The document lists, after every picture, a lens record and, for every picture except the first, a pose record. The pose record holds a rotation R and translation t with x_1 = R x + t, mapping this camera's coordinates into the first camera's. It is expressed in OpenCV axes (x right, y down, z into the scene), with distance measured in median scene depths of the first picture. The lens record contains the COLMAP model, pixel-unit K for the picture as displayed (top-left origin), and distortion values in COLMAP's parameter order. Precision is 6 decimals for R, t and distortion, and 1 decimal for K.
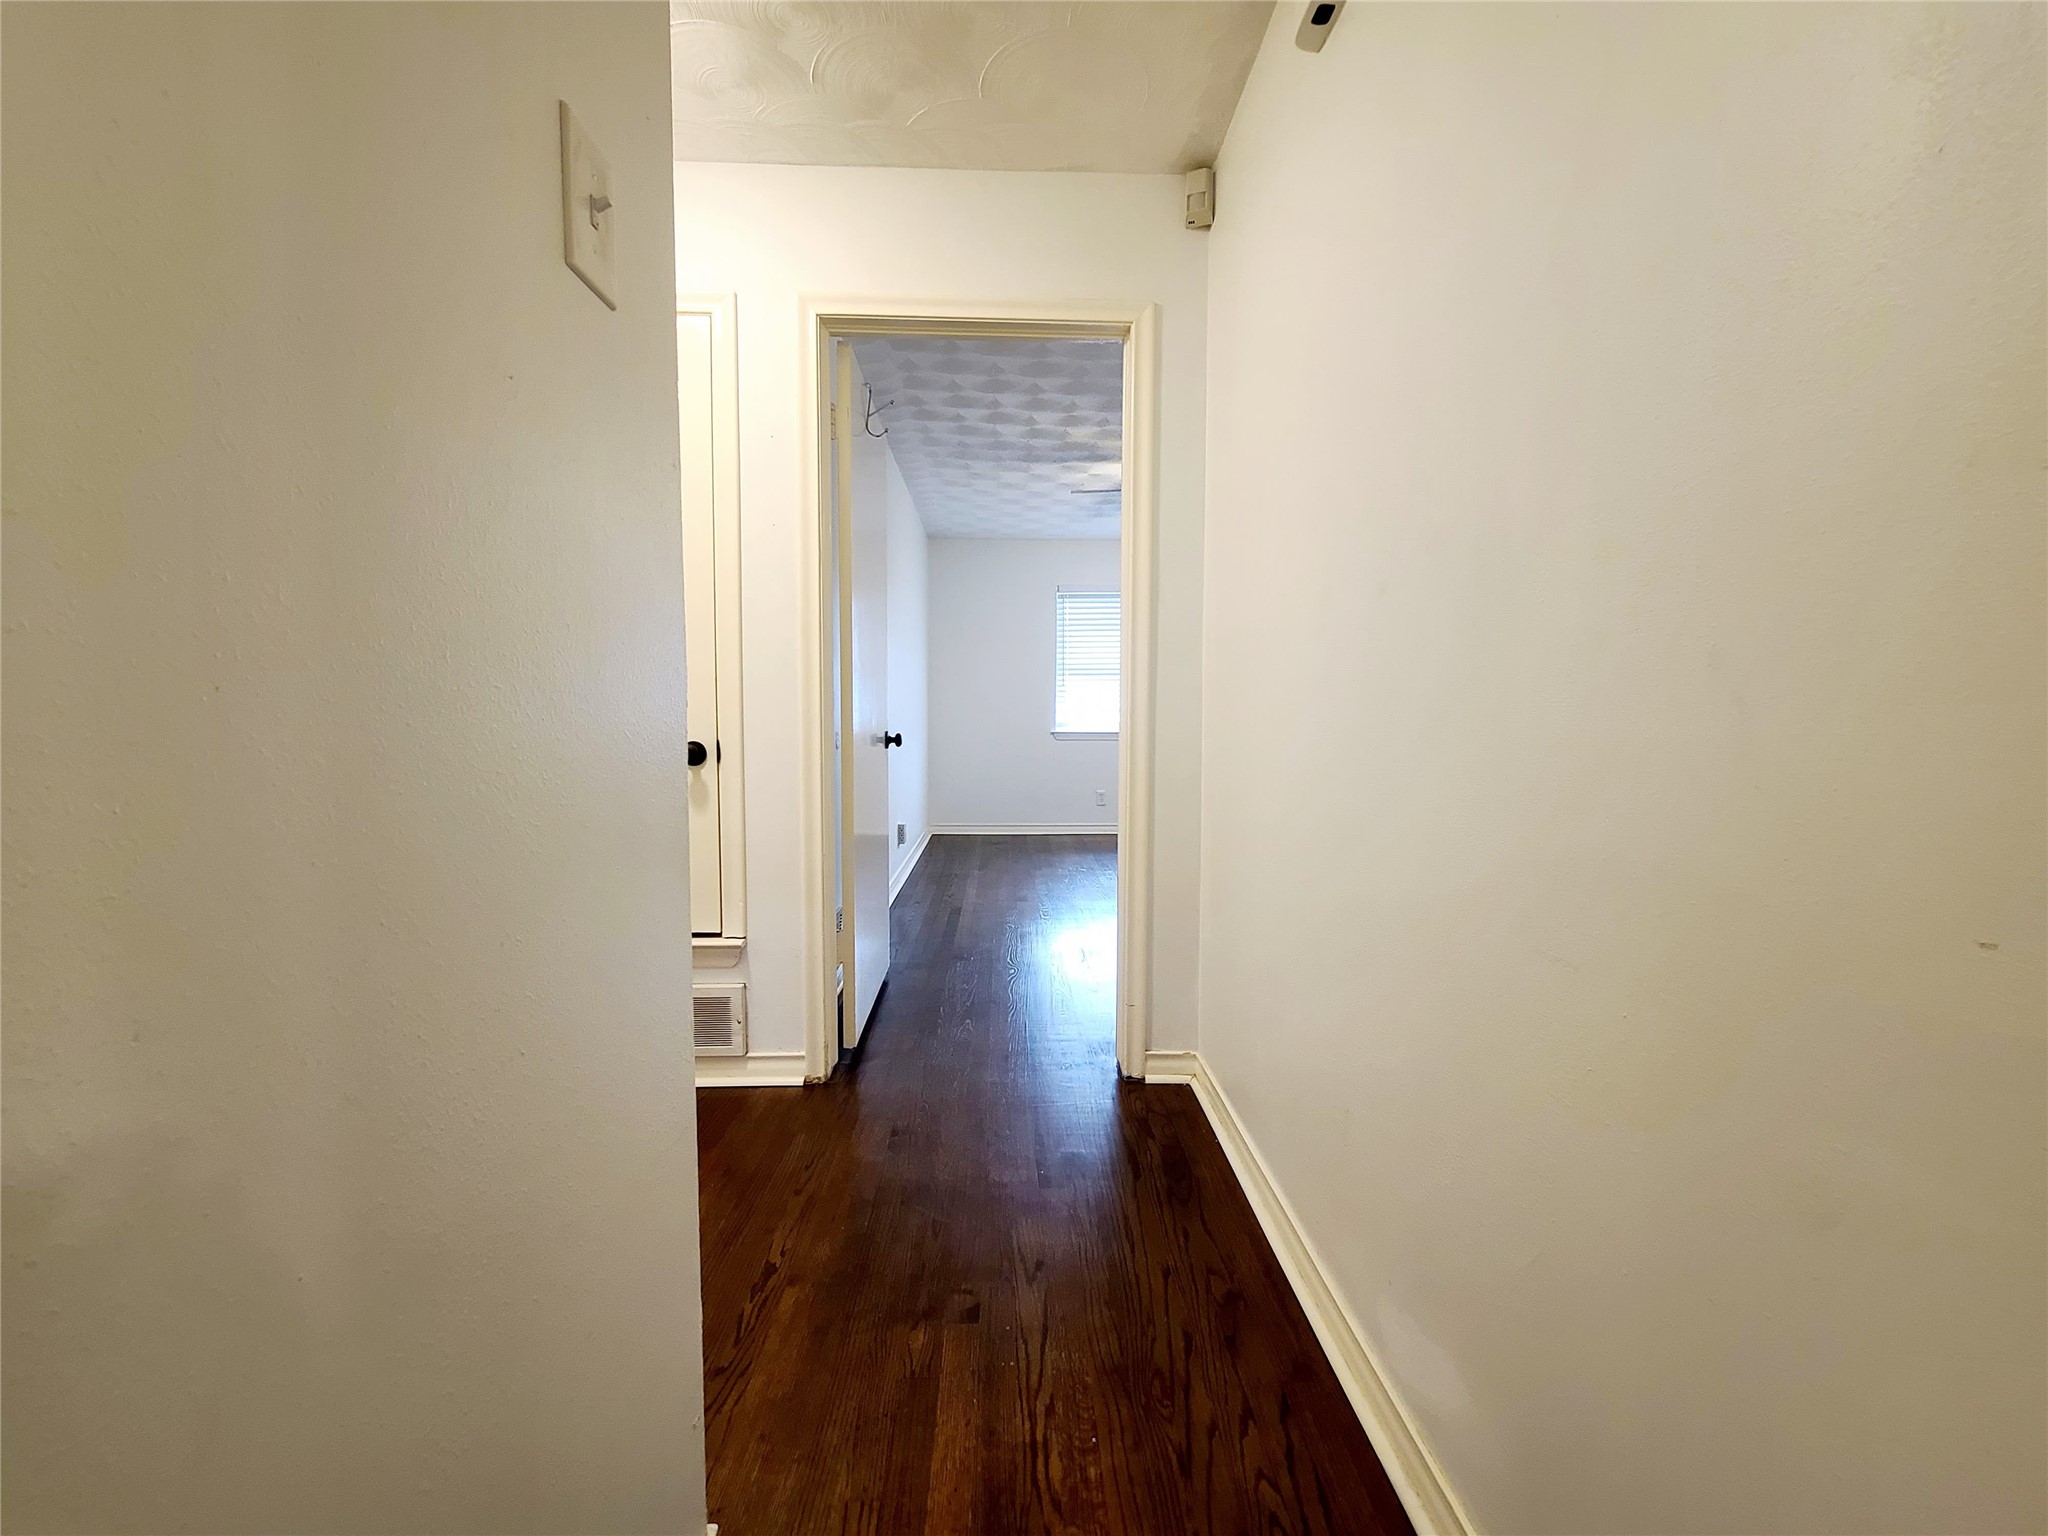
lens RADIAL K [[849.4, 0, 1032.9], [0, 849.4, 764.6], [0, 0, 1]] dist [-0.001385, -0.000533]
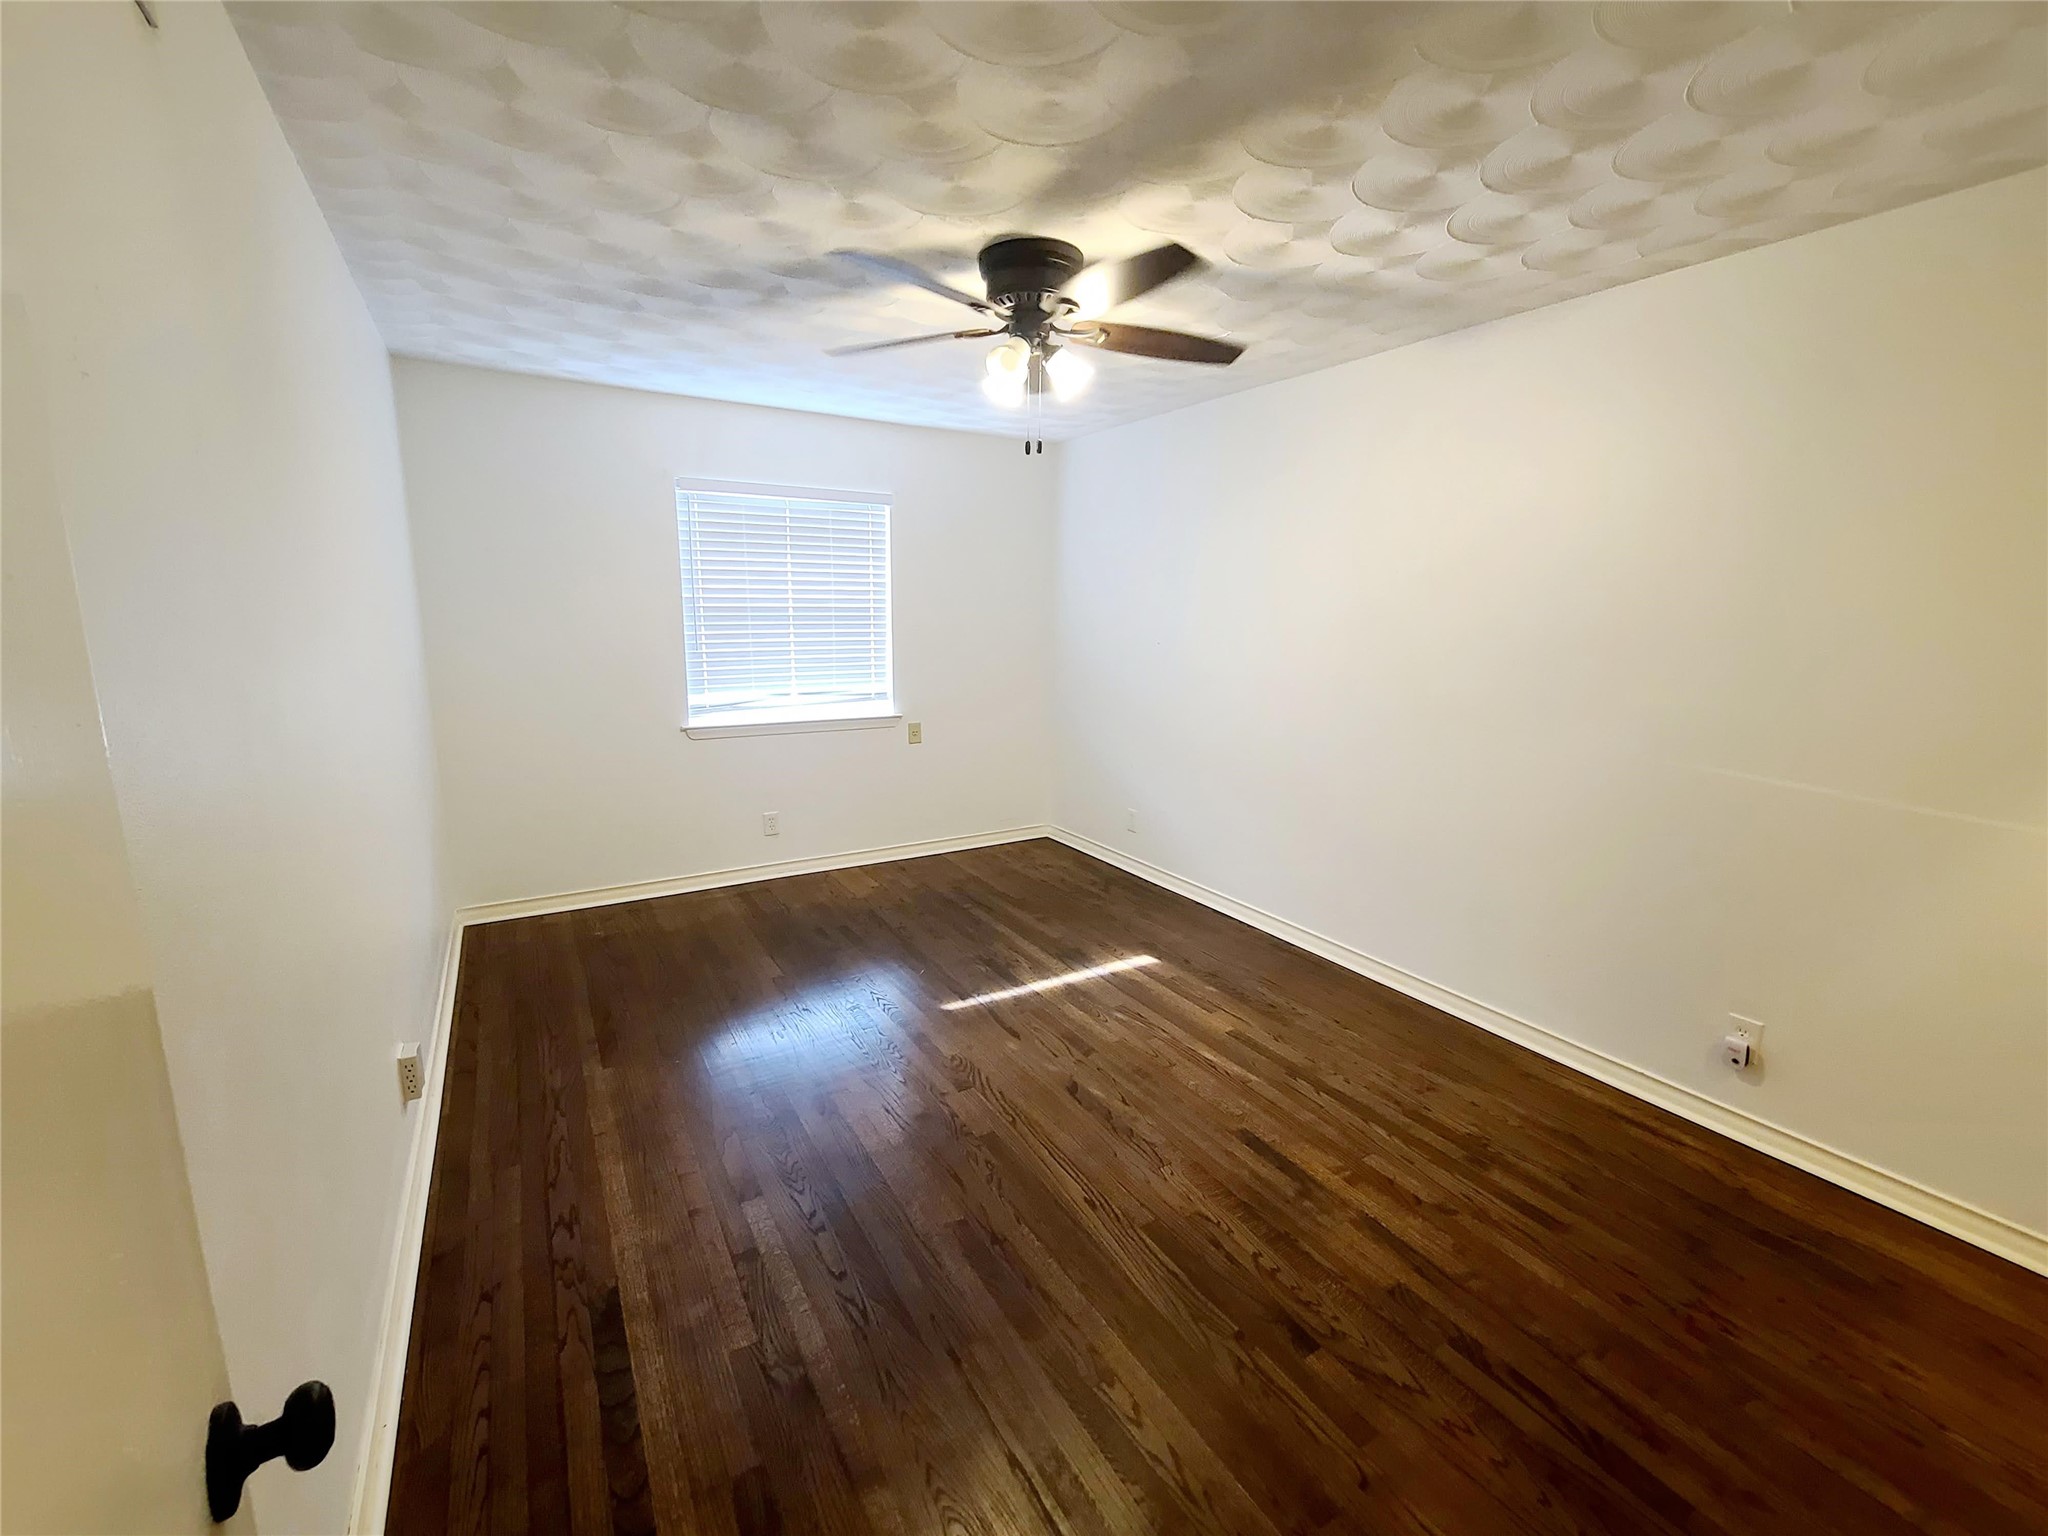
lens RADIAL K [[849.4, 0, 1032.9], [0, 849.4, 764.6], [0, 0, 1]] dist [-0.001385, -0.000533]
pose [[0.880242, -0.063837, 0.470212, -0.053037], [0.006737, 0.992491, 0.122130, -0.101664], [-0.474477, -0.104336, 0.874062, 0.421243]]
